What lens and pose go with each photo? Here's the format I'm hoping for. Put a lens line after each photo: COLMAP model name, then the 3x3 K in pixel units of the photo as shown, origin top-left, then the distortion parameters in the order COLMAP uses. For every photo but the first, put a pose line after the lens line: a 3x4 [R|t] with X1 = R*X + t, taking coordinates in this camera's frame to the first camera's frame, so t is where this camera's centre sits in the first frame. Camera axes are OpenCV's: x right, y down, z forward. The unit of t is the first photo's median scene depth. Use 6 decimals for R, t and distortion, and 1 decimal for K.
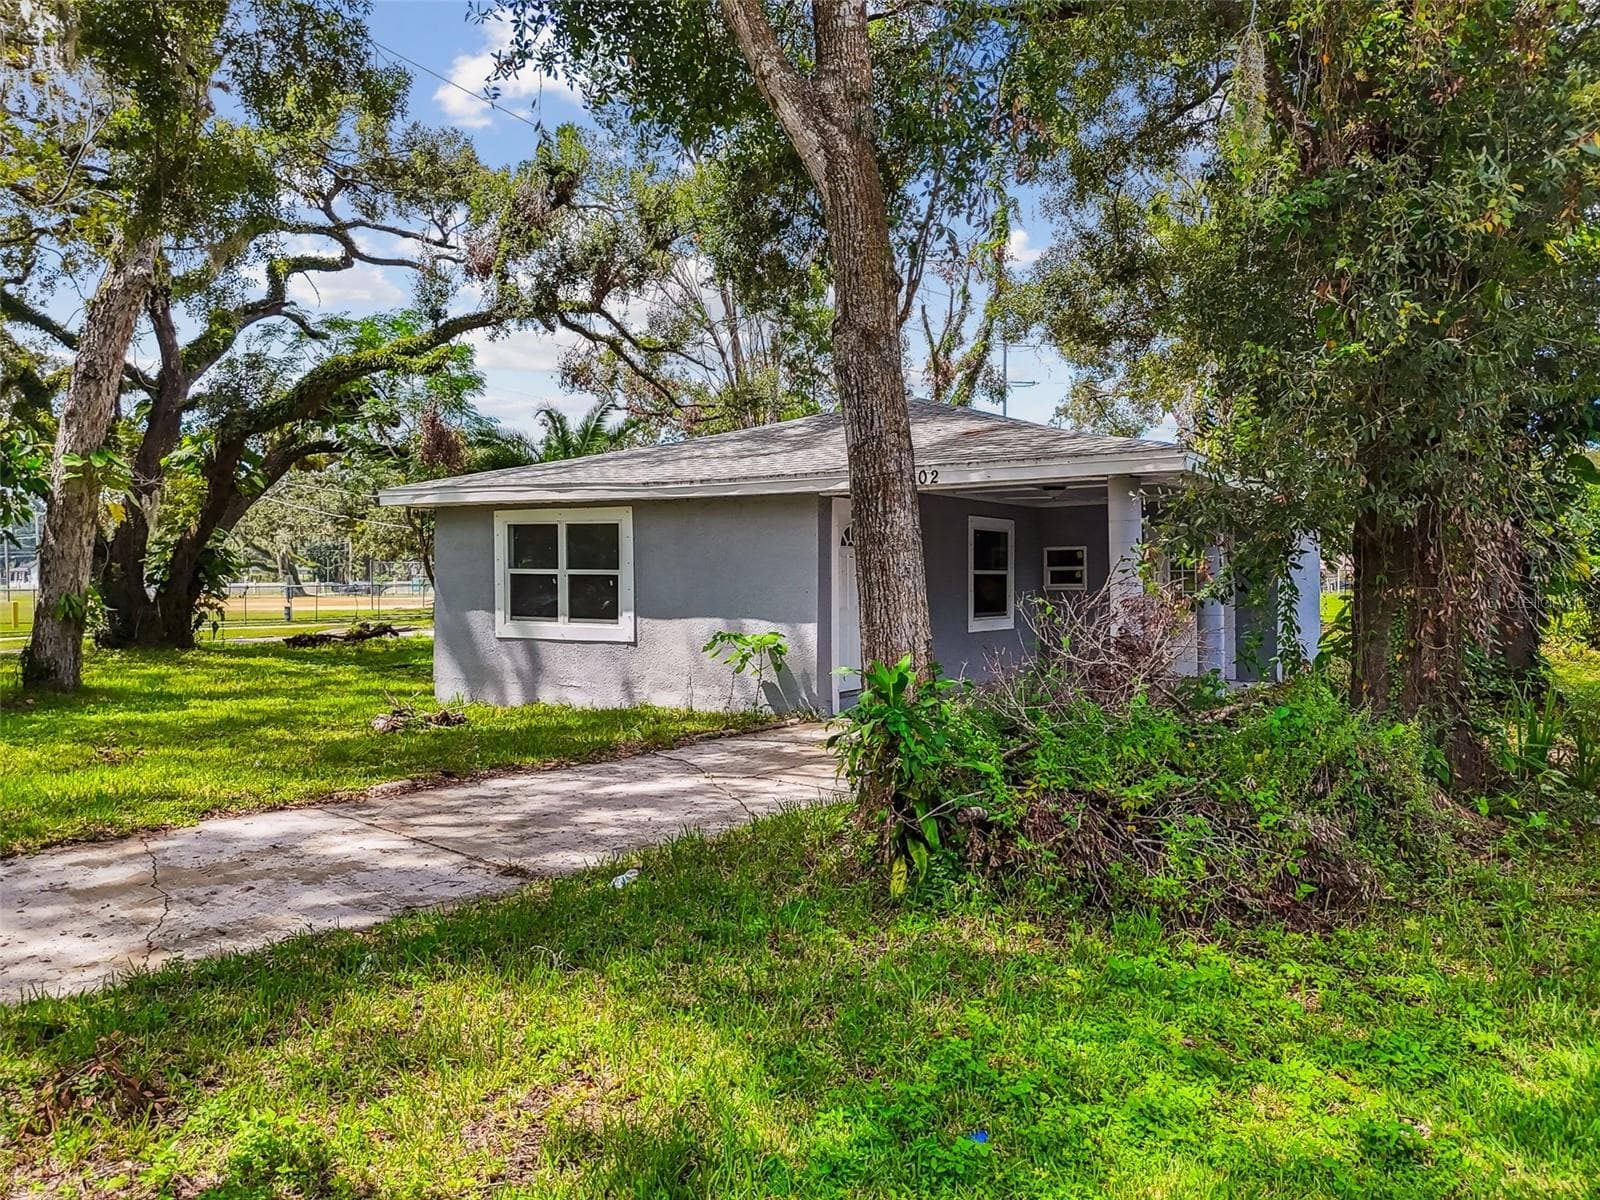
lens RADIAL K [[1245.1, 0, 809.8], [0, 1245.1, 620.1], [0, 0, 1]] dist [0.039602, 0.000098]
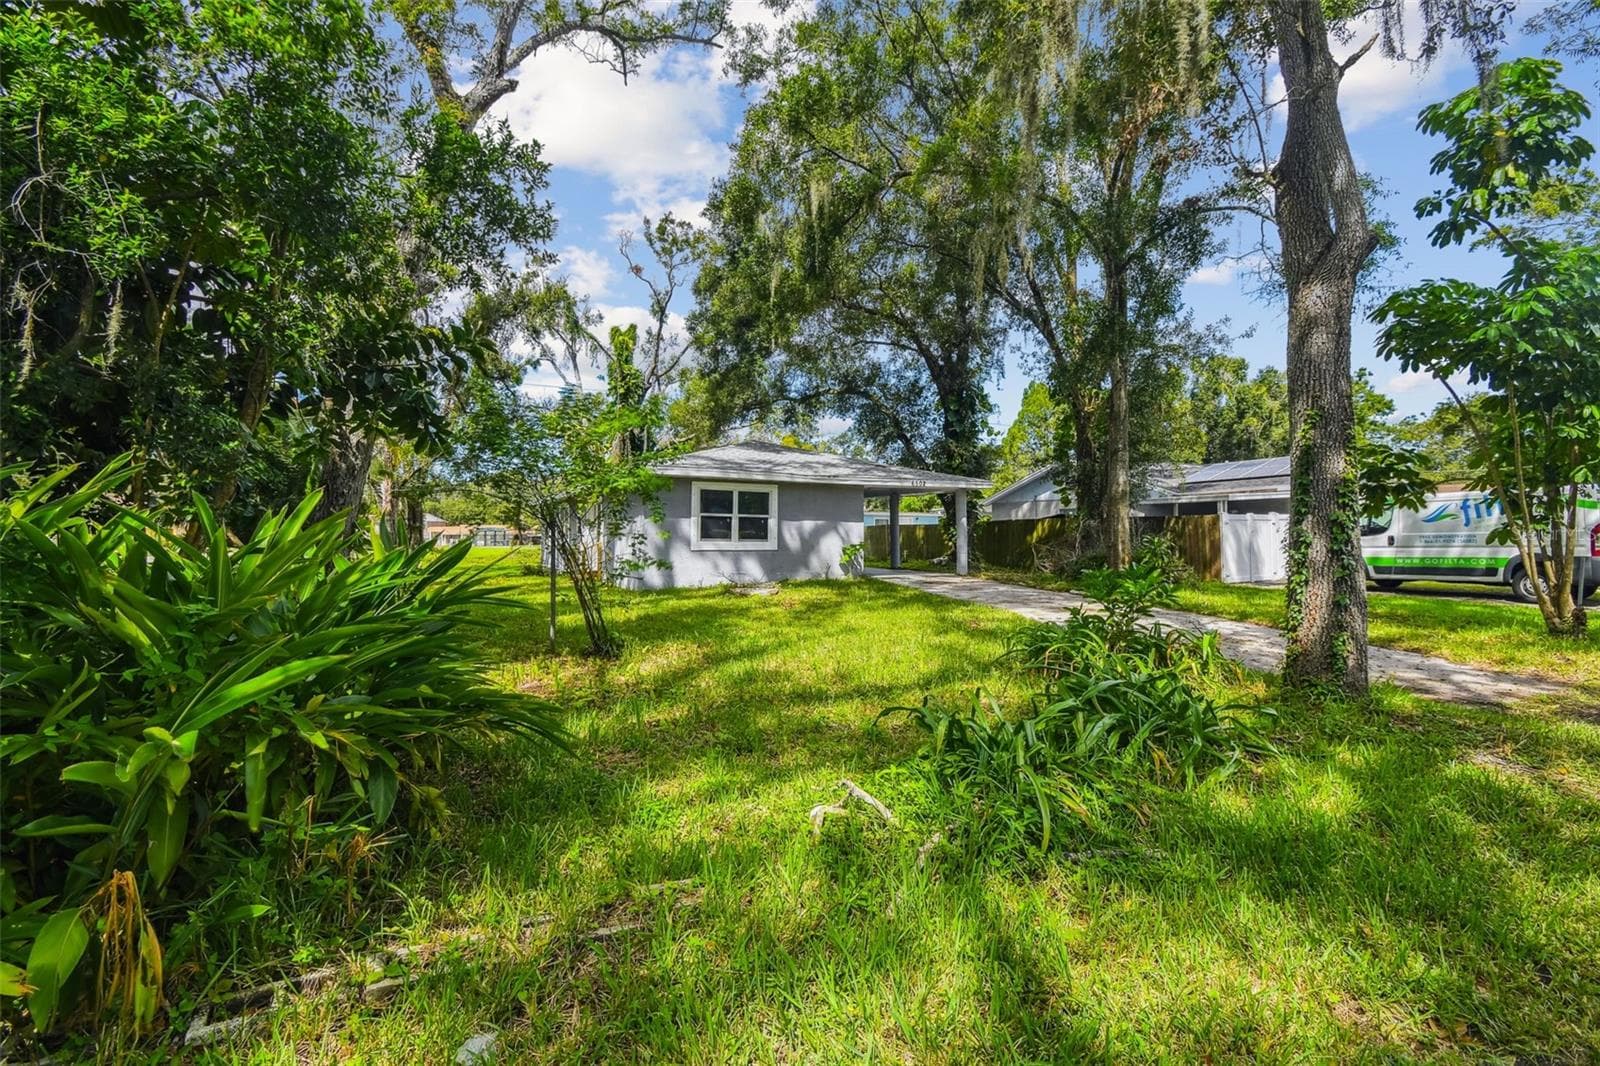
lens RADIAL K [[735.4, 0, 805.0], [0, 735.4, 533.3], [0, 0, 1]] dist [0.000918, 0.000044]
pose [[0.520890, 0.009313, 0.853573, -0.707729], [0.028590, 0.999189, -0.028349, 0.015597], [-0.853145, 0.039170, 0.520201, 0.195954]]
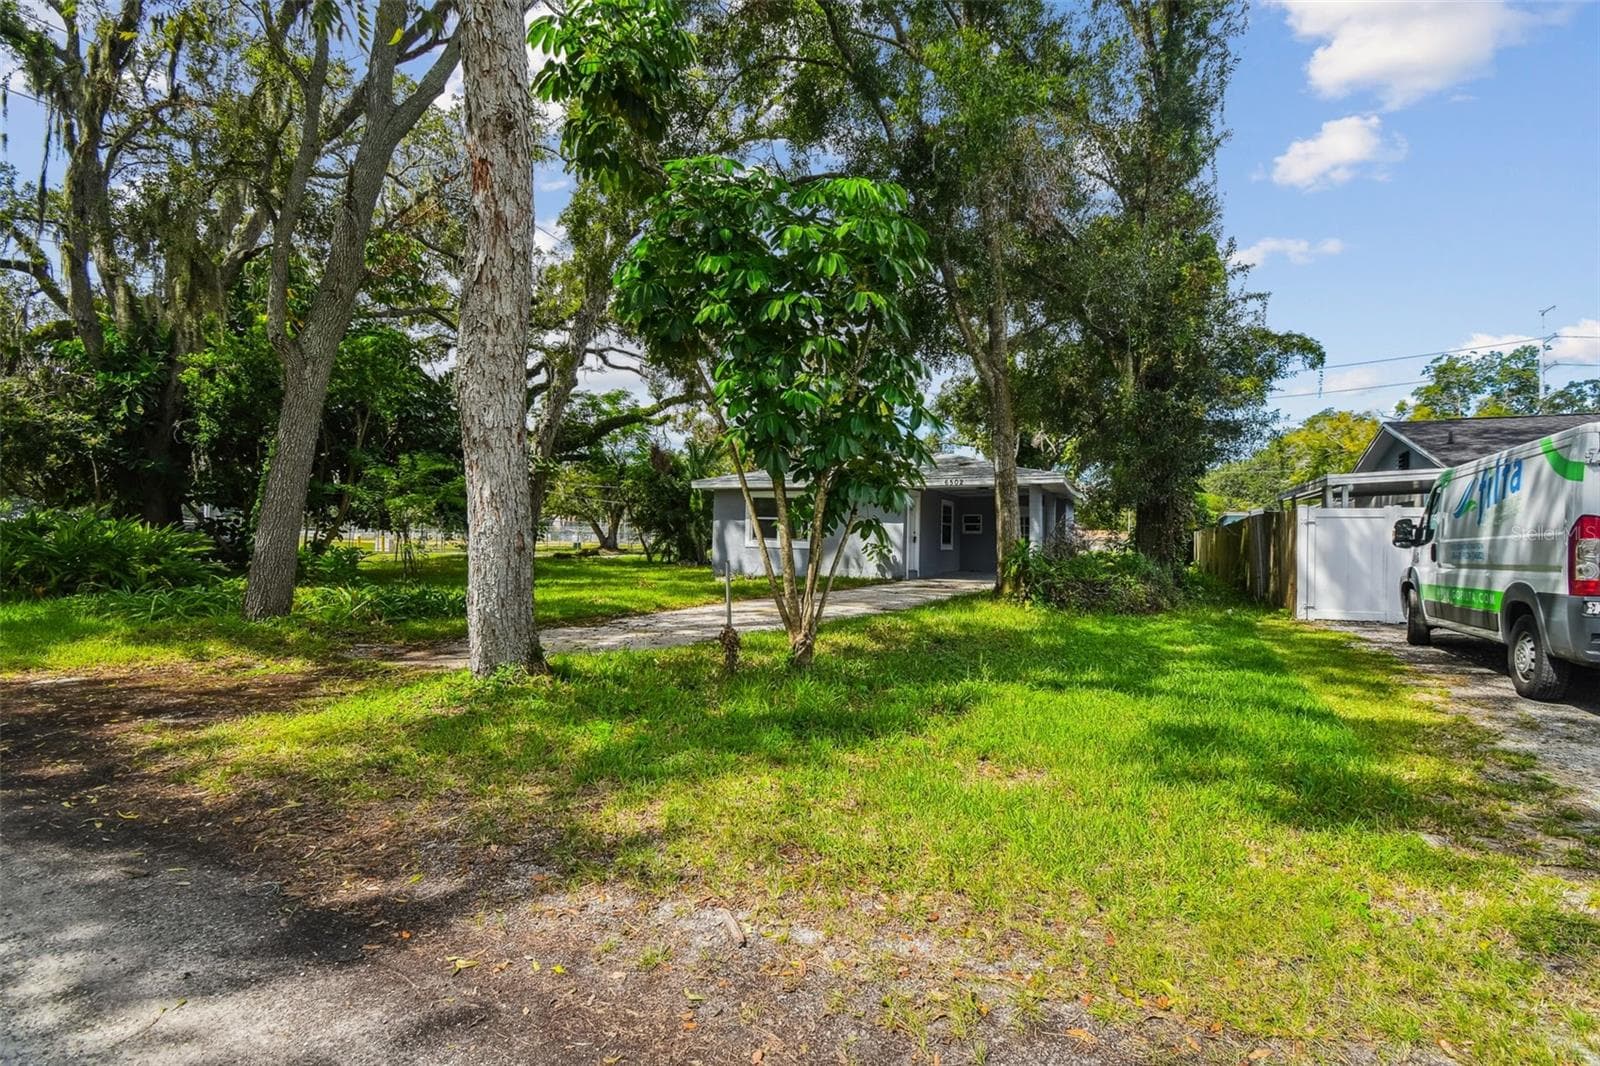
lens RADIAL K [[735.4, 0, 805.0], [0, 735.4, 533.3], [0, 0, 1]] dist [0.000918, 0.000044]
pose [[0.993466, 0.023846, 0.111607, -0.189966], [-0.019032, 0.998850, -0.044006, 0.030670], [-0.112528, 0.041594, 0.992778, -0.223387]]
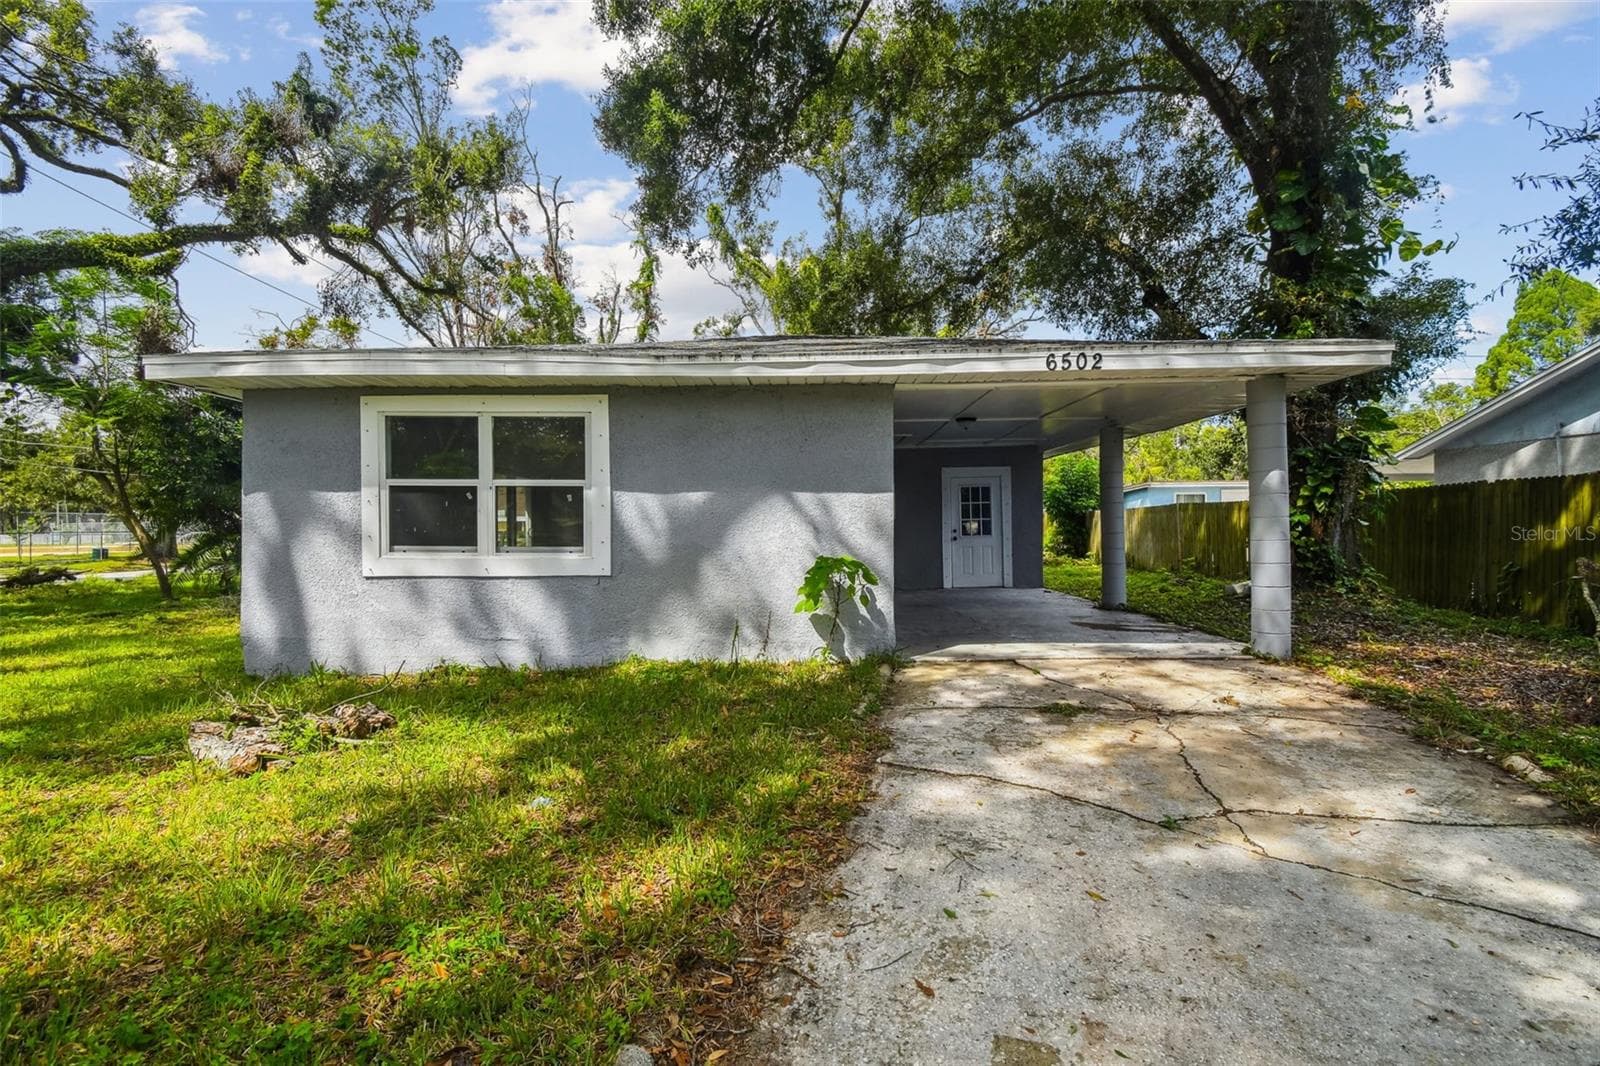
lens RADIAL K [[711.5, 0, 800.0], [0, 711.5, 533.0], [0, 0, 1]] dist [0.022039, -0.028197]
pose [[0.868176, -0.007436, 0.496201, -0.155252], [0.022379, 0.999457, -0.024178, 0.003021], [-0.495752, 0.032095, 0.867871, 0.346127]]
